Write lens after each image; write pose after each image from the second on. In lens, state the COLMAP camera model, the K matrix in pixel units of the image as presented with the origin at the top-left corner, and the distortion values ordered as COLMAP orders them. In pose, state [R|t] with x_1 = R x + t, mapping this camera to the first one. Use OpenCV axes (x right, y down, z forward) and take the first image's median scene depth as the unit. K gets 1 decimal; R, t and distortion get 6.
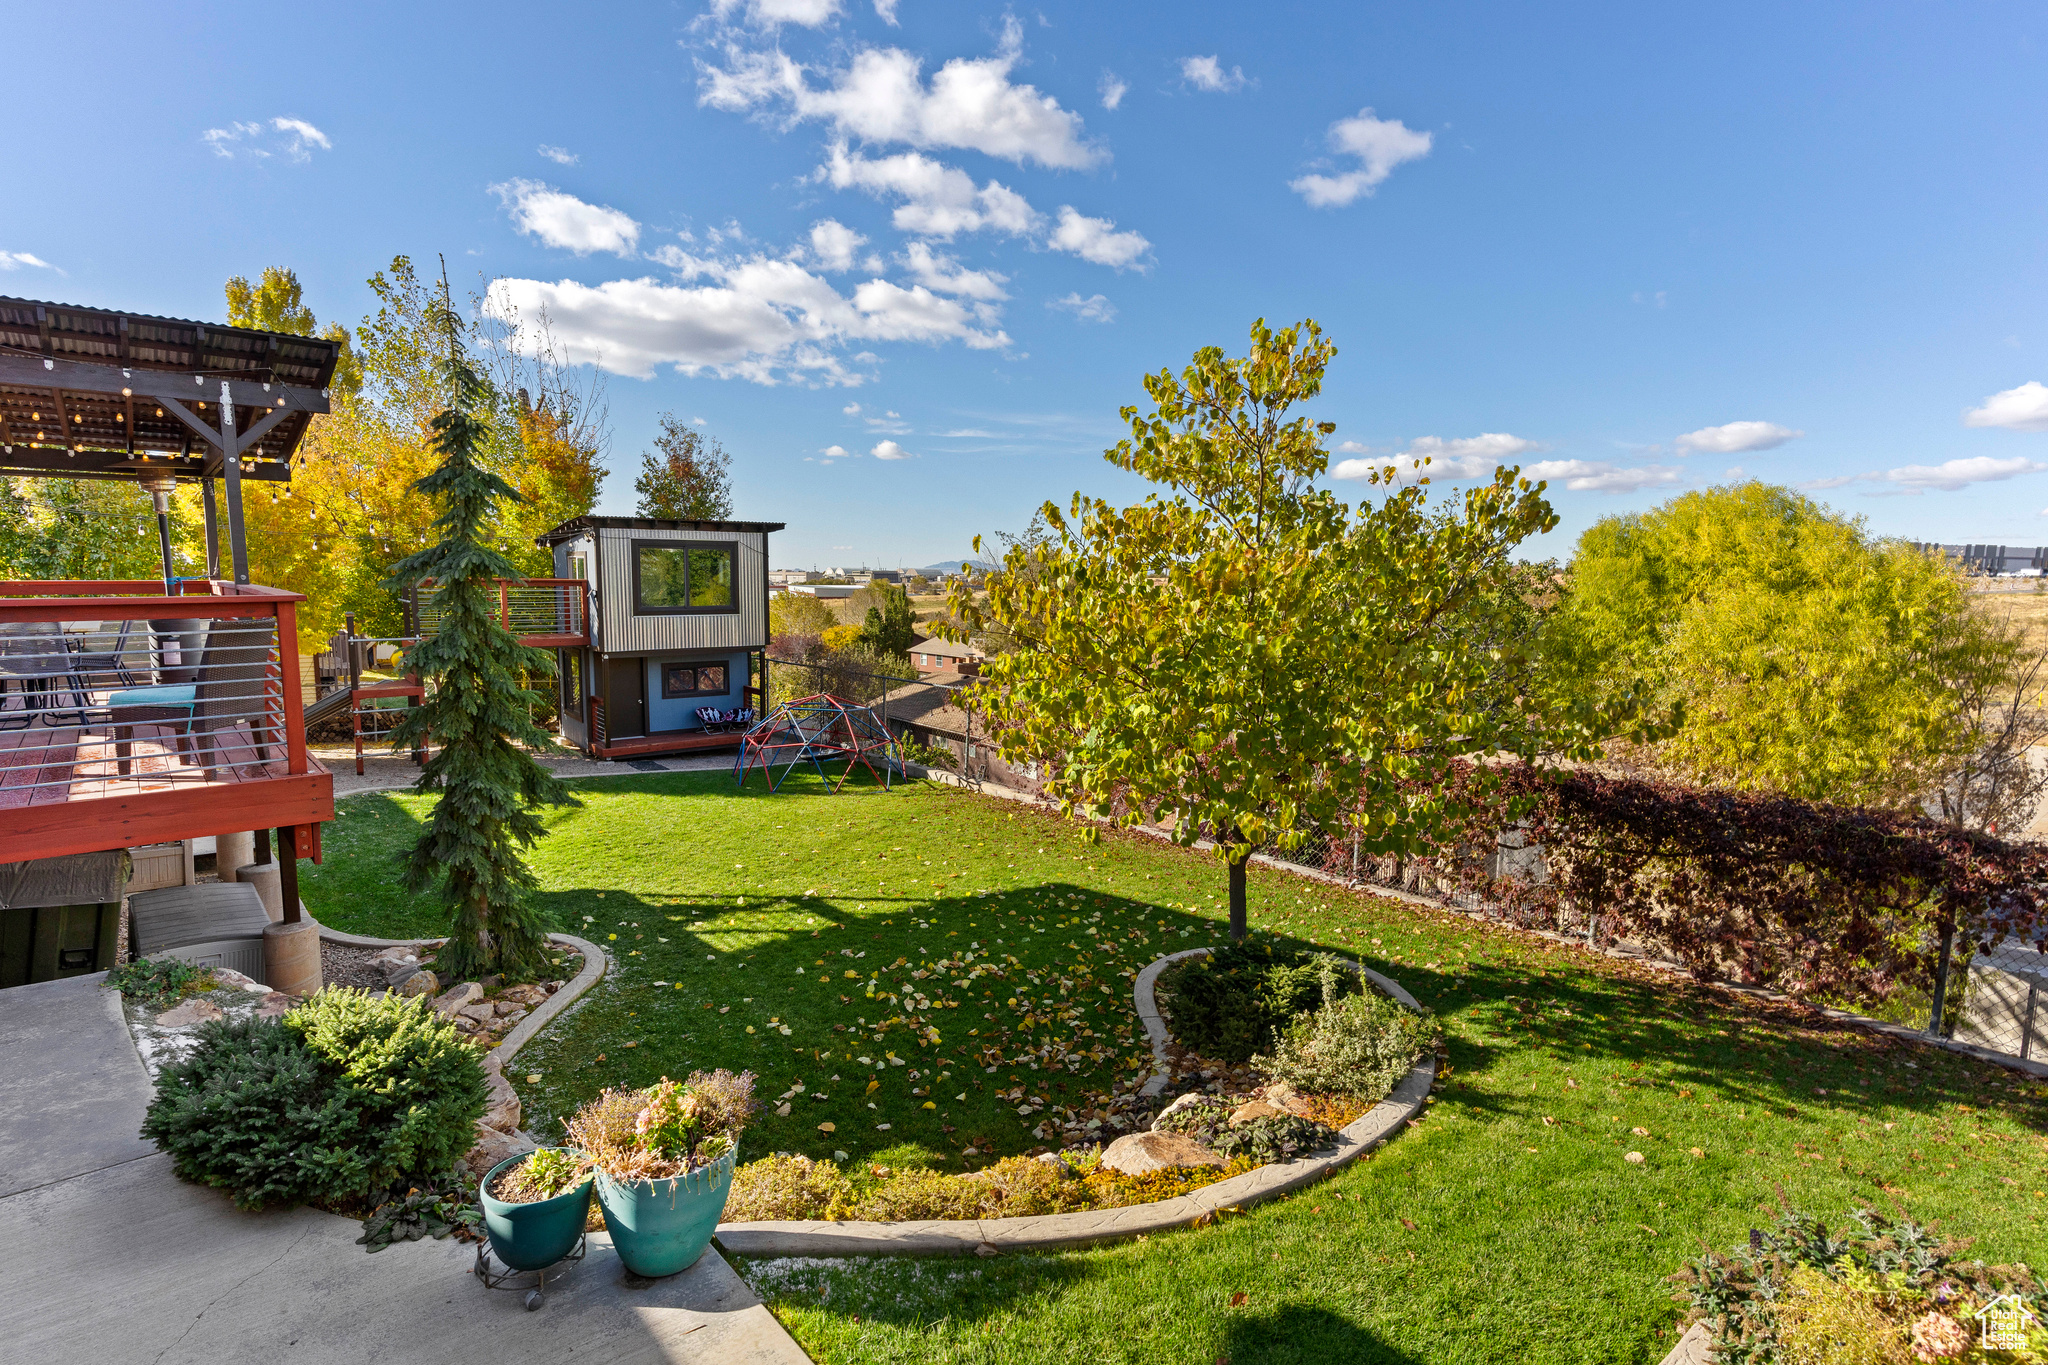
lens RADIAL K [[971.1, 0, 1019.8], [0, 971.1, 679.1], [0, 0, 1]] dist [0.000166, 0.000510]
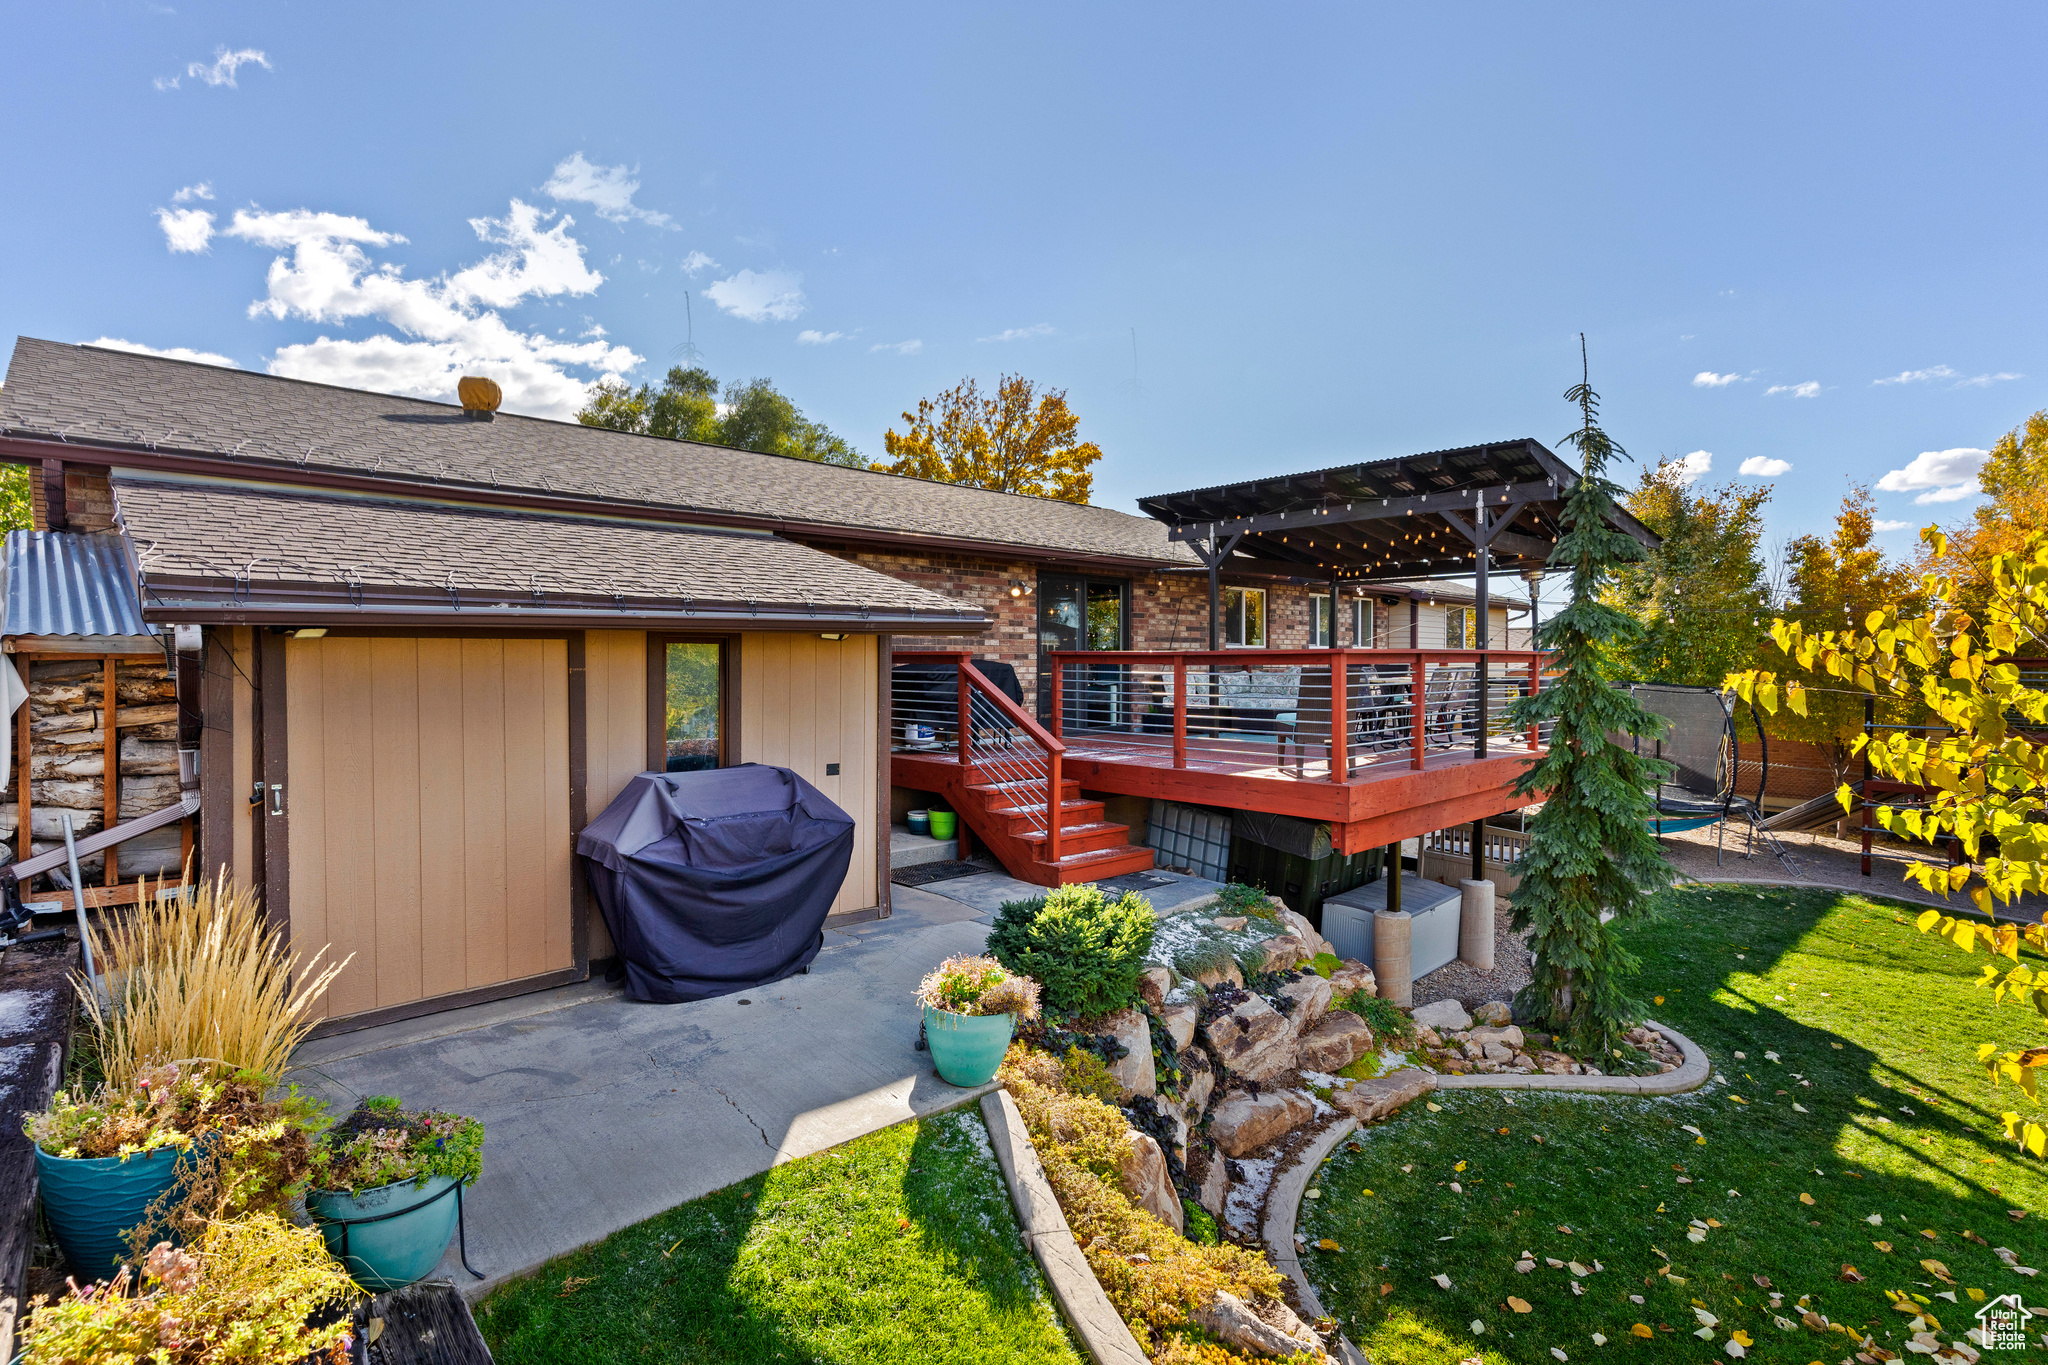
lens RADIAL K [[971.1, 0, 1019.8], [0, 971.1, 679.1], [0, 0, 1]] dist [0.000166, 0.000510]
pose [[0.047672, 0.017097, -0.998717, 0.401504], [-0.111169, 0.993733, 0.011705, -0.009008], [0.992657, 0.110468, 0.049274, 0.350387]]
